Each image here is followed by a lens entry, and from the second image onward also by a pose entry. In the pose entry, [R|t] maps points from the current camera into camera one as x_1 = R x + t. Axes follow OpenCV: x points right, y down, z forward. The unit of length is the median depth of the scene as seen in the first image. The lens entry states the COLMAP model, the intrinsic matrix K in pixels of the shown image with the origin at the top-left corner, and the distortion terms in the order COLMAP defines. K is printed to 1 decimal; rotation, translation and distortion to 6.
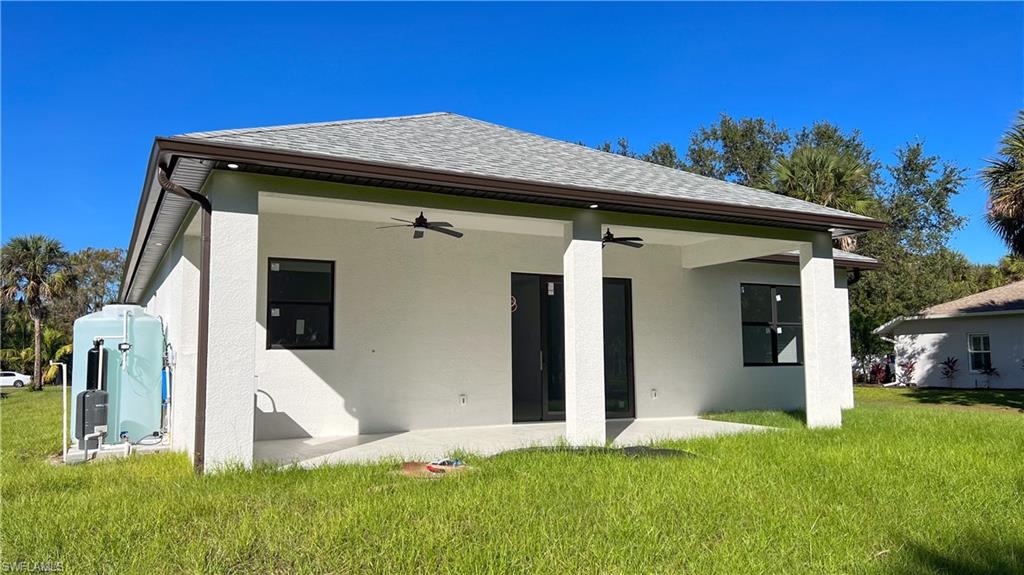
lens RADIAL K [[762.3, 0, 512.0], [0, 762.3, 287.5], [0, 0, 1]] dist [0.010510, 0.002440]
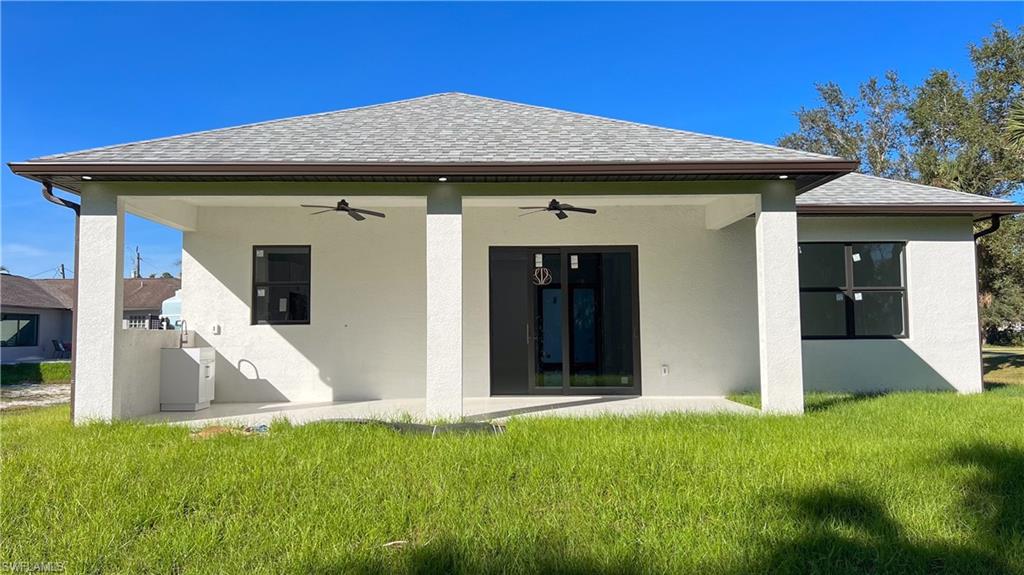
lens RADIAL K [[762.3, 0, 512.0], [0, 762.3, 287.5], [0, 0, 1]] dist [0.010510, 0.002440]
pose [[0.899102, -0.025189, -0.437013, 0.519145], [0.044013, 0.998486, 0.033000, 0.003353], [0.435520, -0.048904, 0.898850, 0.128543]]
